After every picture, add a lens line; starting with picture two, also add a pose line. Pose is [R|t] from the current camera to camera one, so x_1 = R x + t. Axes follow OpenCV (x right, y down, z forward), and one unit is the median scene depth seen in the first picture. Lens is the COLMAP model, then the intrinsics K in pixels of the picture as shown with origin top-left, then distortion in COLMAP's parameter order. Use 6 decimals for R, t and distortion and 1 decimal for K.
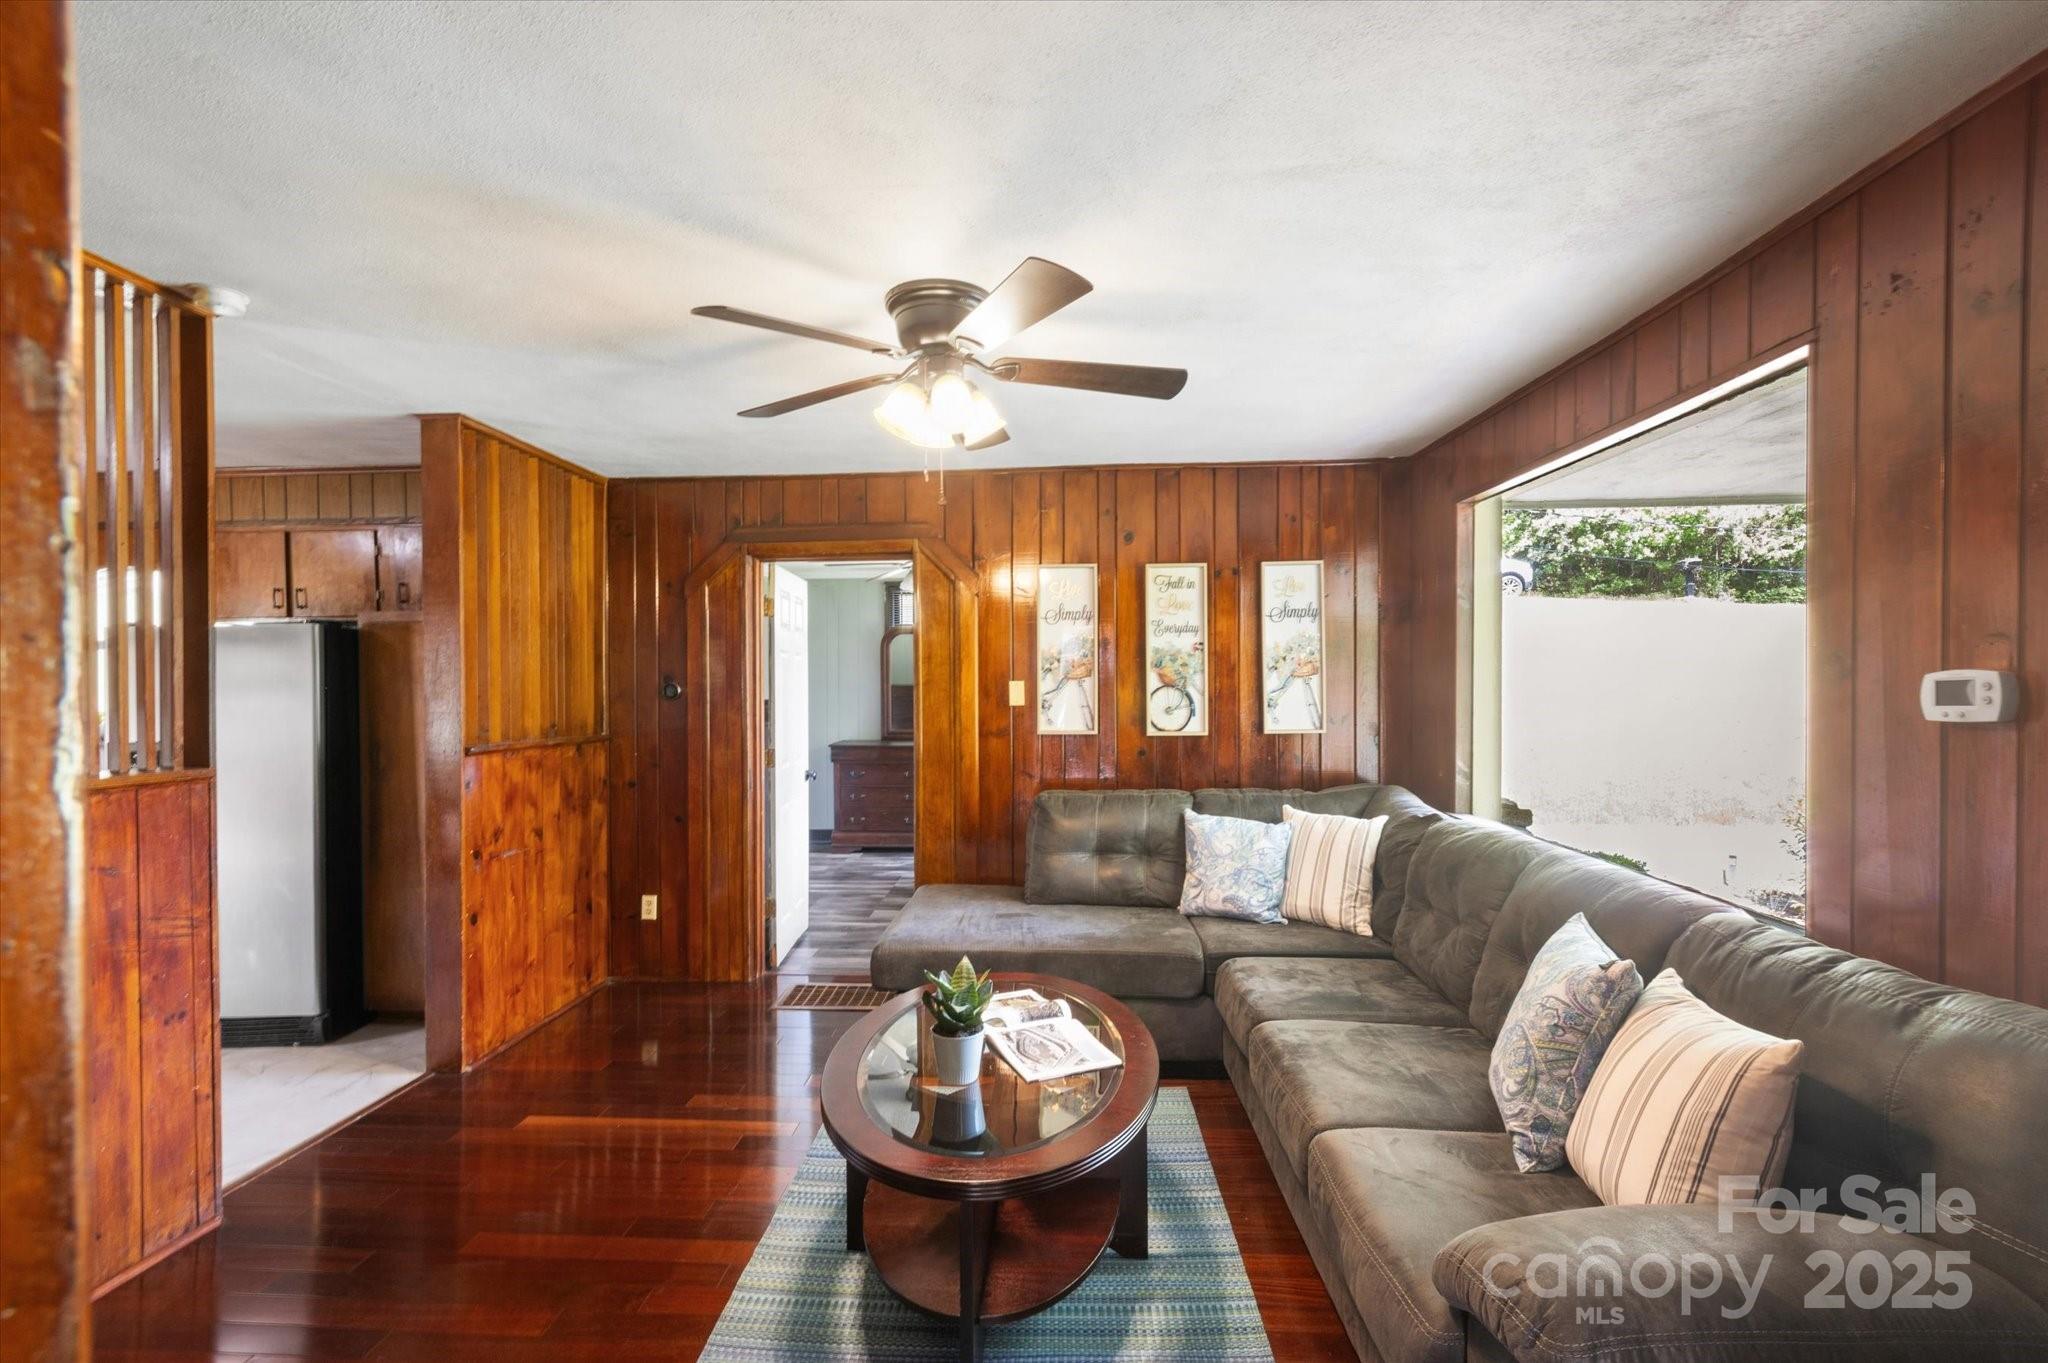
lens RADIAL K [[910.5, 0, 1032.1], [0, 910.5, 692.9], [0, 0, 1]] dist [0.001330, -0.000228]
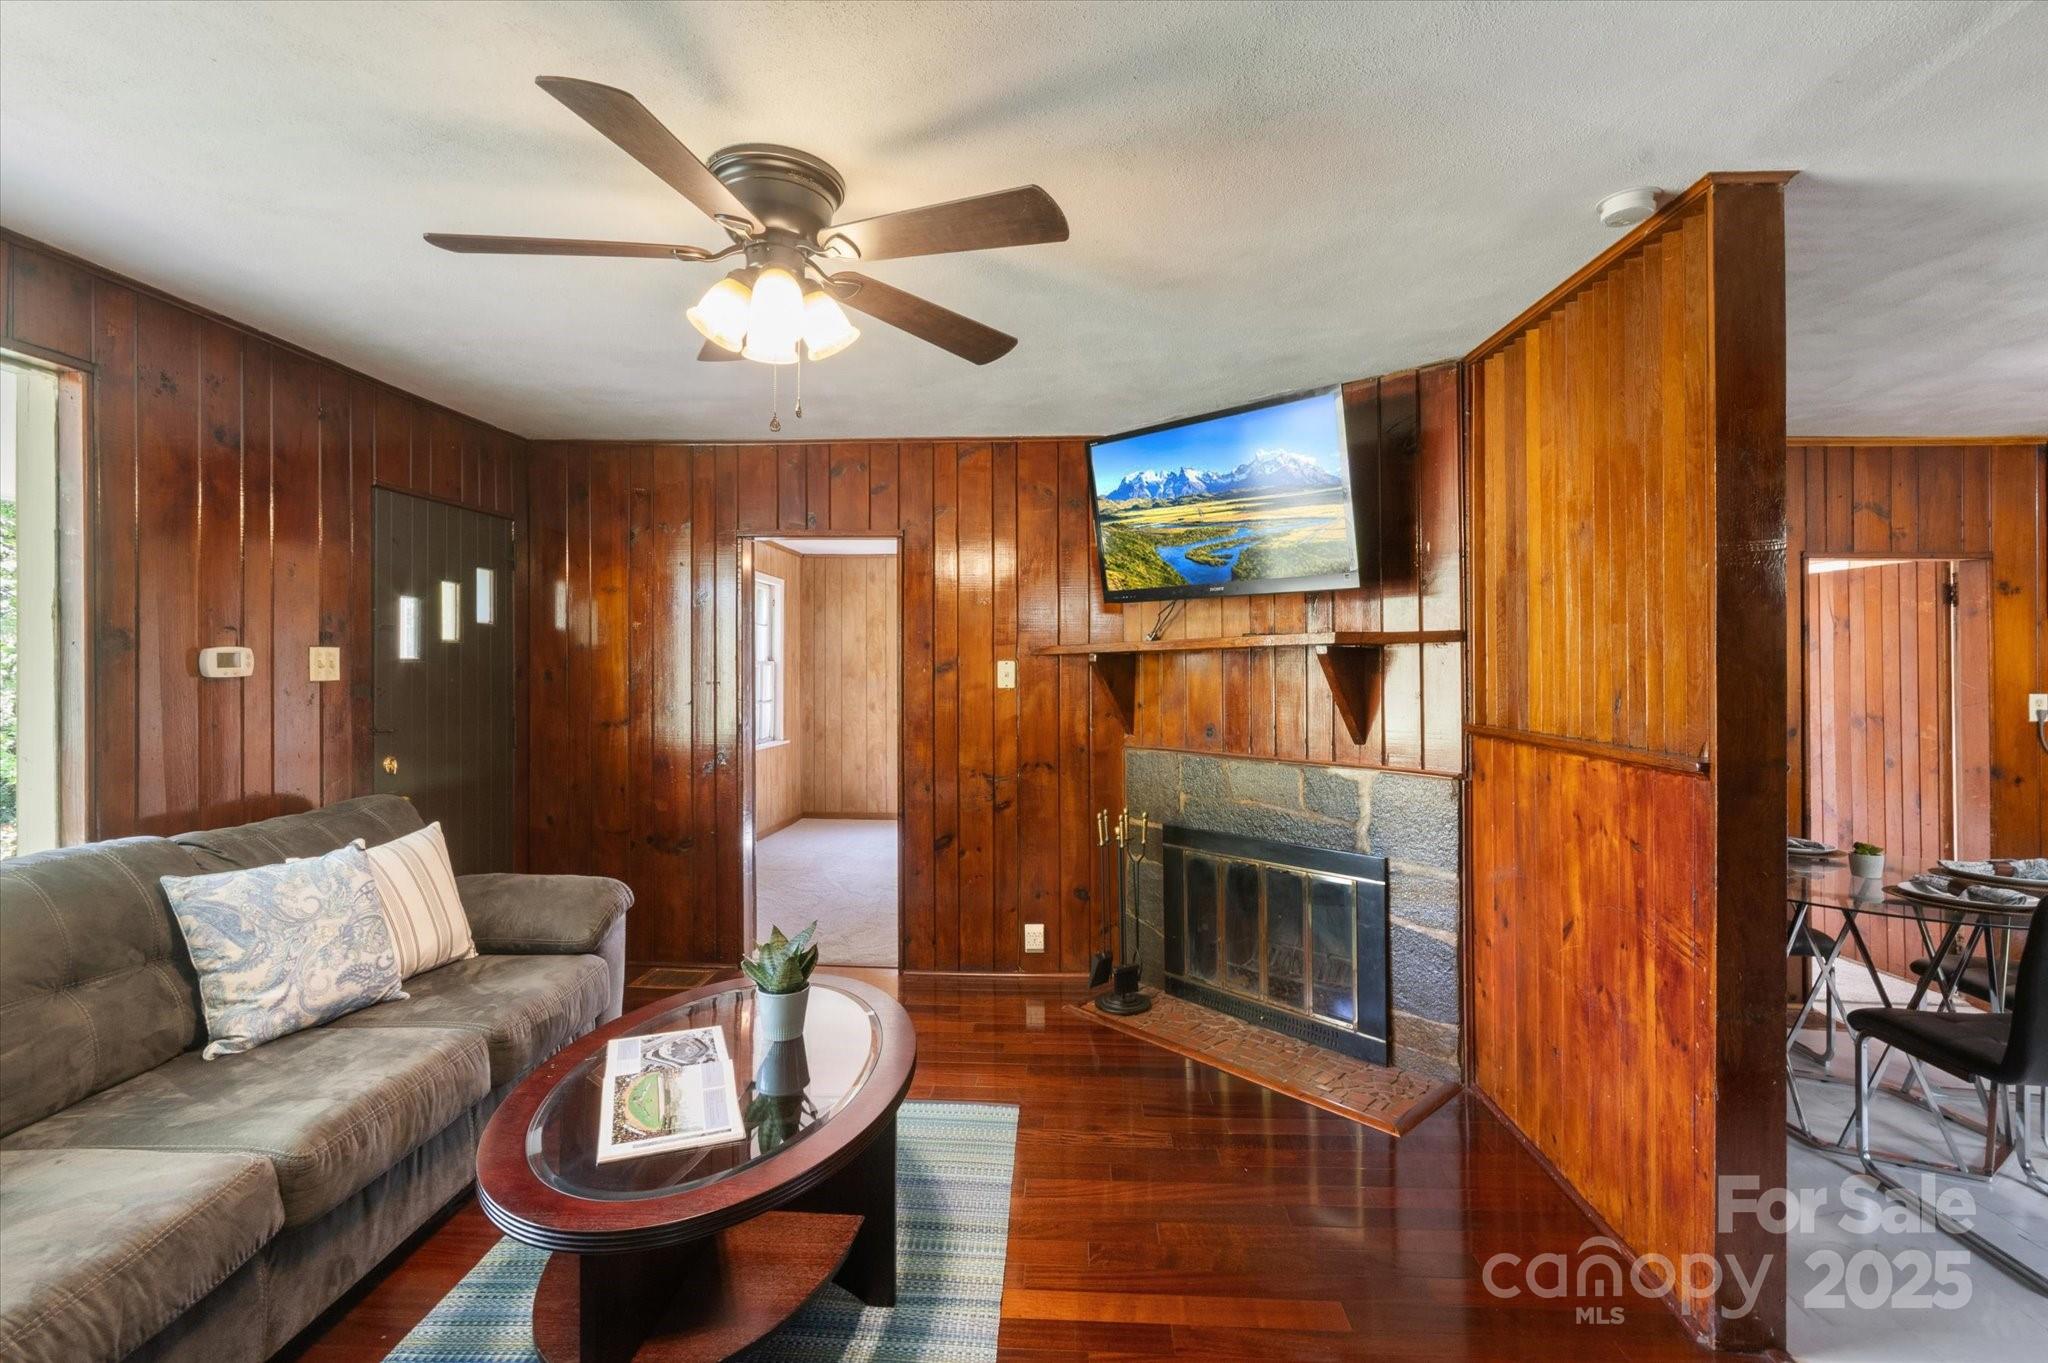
lens RADIAL K [[931.8, 0, 1022.3], [0, 931.8, 659.7], [0, 0, 1]] dist [0.003215, -0.000023]
pose [[-0.999759, -0.002901, 0.021756, -0.194438], [-0.002889, 0.999996, 0.000586, -0.002381], [-0.021758, 0.000523, -0.999763, 1.066262]]
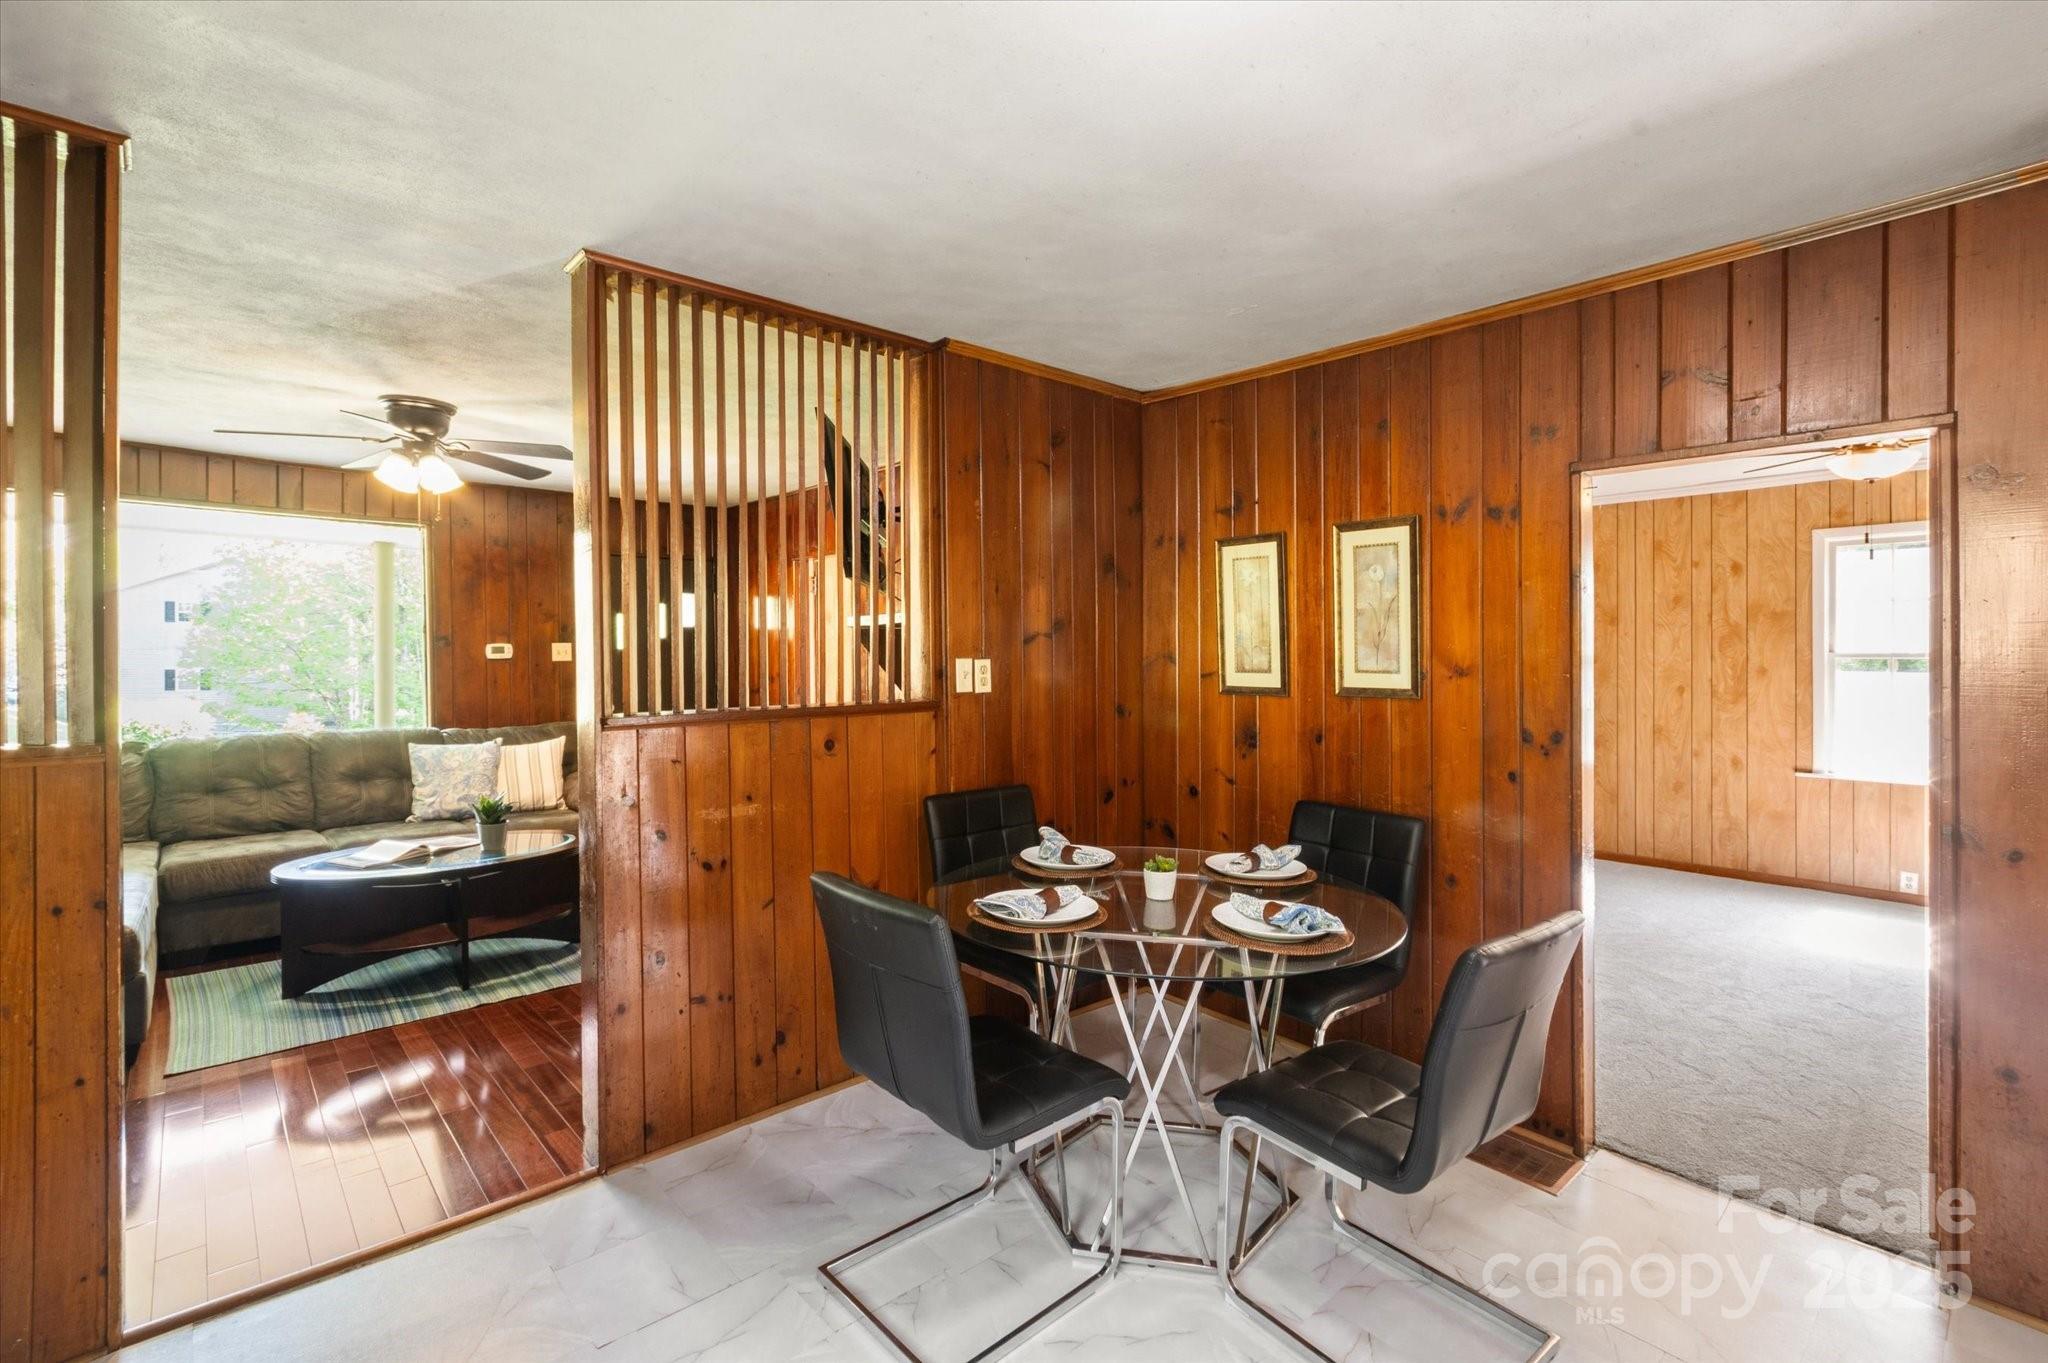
lens RADIAL K [[946.6, 0, 995.4], [0, 946.6, 671.8], [0, 0, 1]] dist [0.000614, 0.000004]
pose [[-0.670278, -0.009555, 0.742048, -1.172957], [0.008258, 0.999759, 0.020332, 0.009837], [-0.742064, 0.019756, -0.670038, 0.800320]]
